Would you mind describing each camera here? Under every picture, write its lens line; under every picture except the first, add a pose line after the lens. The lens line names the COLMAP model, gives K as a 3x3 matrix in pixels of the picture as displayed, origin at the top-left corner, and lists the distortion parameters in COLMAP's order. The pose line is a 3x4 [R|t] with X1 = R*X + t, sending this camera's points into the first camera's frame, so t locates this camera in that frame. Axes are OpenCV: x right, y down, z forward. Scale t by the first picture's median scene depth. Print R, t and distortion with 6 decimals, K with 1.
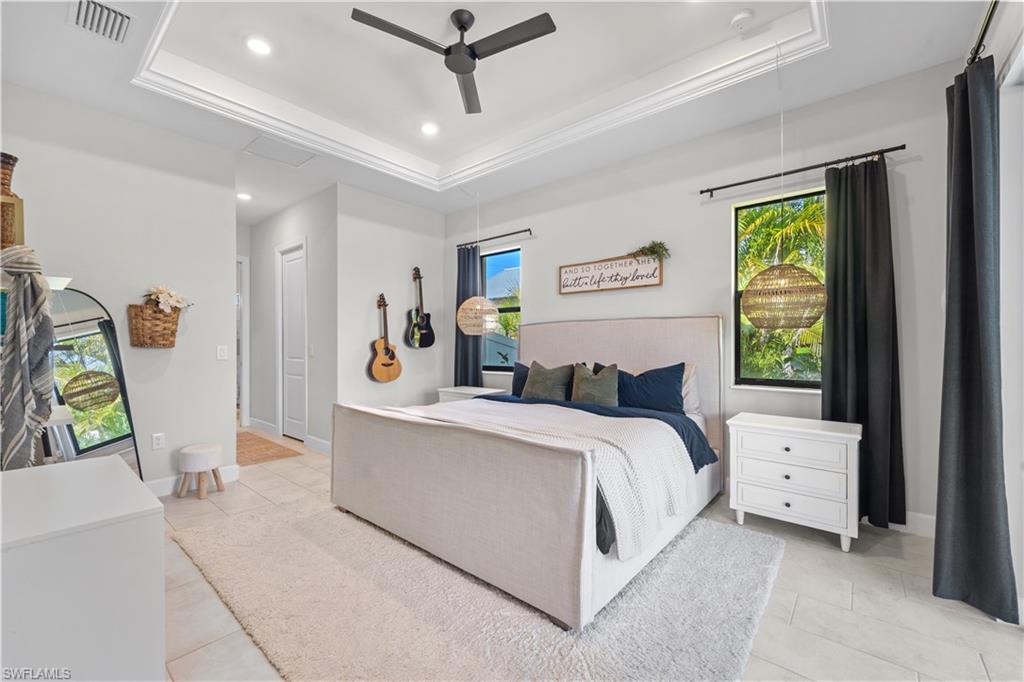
lens RADIAL K [[417.5, 0, 509.0], [0, 417.5, 337.3], [0, 0, 1]] dist [0.004784, 0.000031]
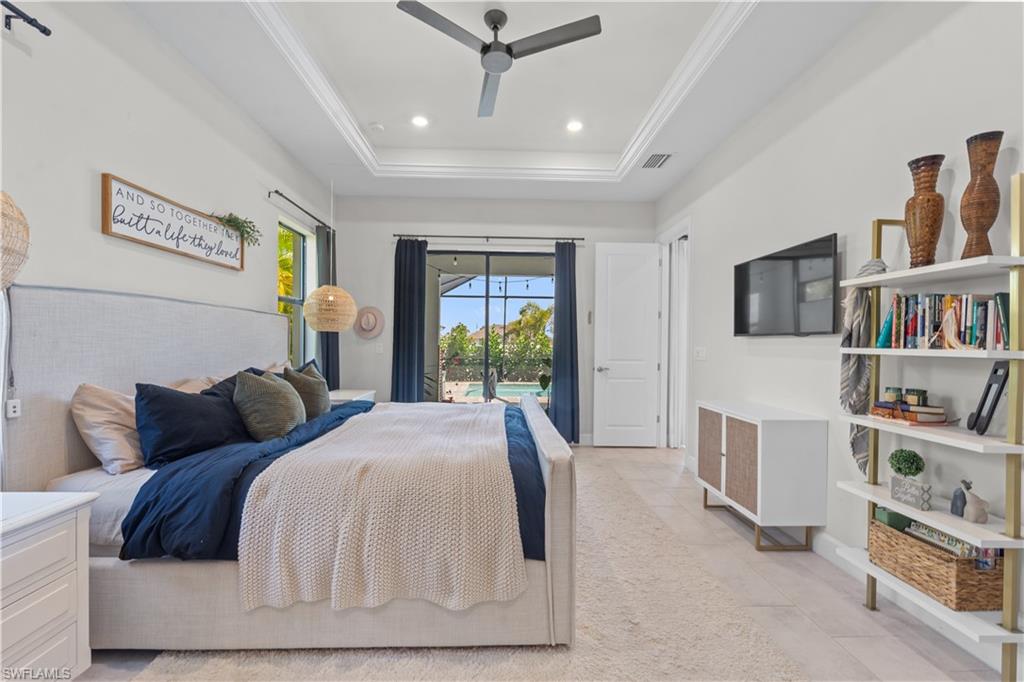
lens RADIAL K [[417.5, 0, 509.0], [0, 417.5, 337.3], [0, 0, 1]] dist [0.004784, 0.000031]
pose [[-0.678264, 0.003542, 0.734810, -0.548630], [-0.019971, 0.999530, -0.023252, 0.015369], [-0.734547, -0.030446, -0.677874, 1.034707]]
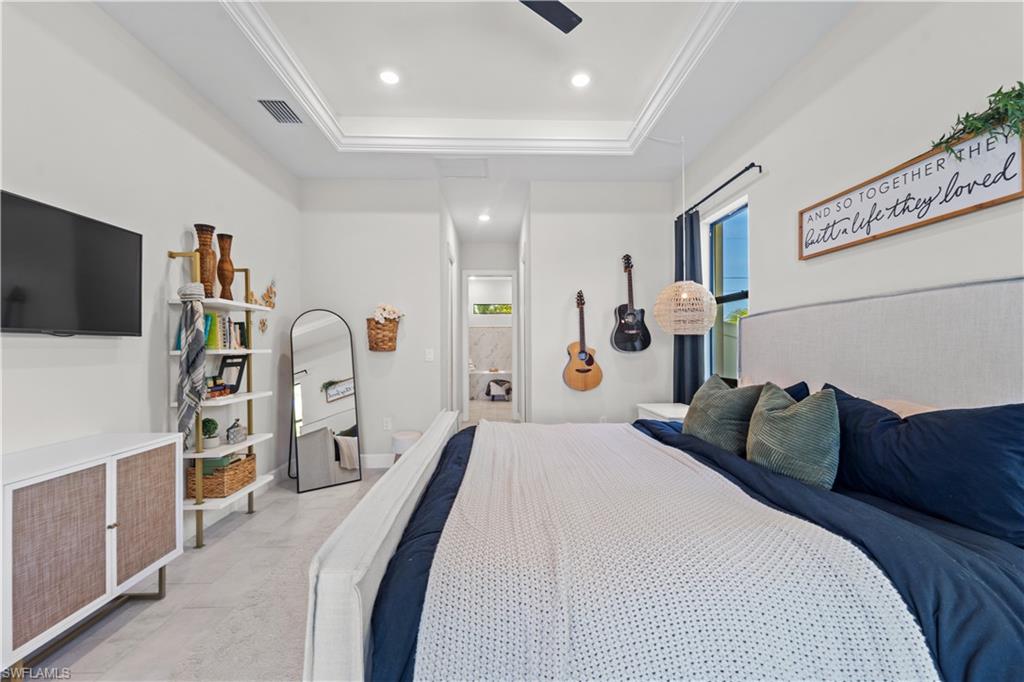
lens RADIAL K [[417.5, 0, 509.0], [0, 417.5, 337.3], [0, 0, 1]] dist [0.004784, 0.000031]
pose [[0.679782, -0.020577, -0.733126, 0.282107], [0.015107, 0.999787, -0.014054, 0.005819], [0.733259, -0.001521, 0.679948, 0.332499]]
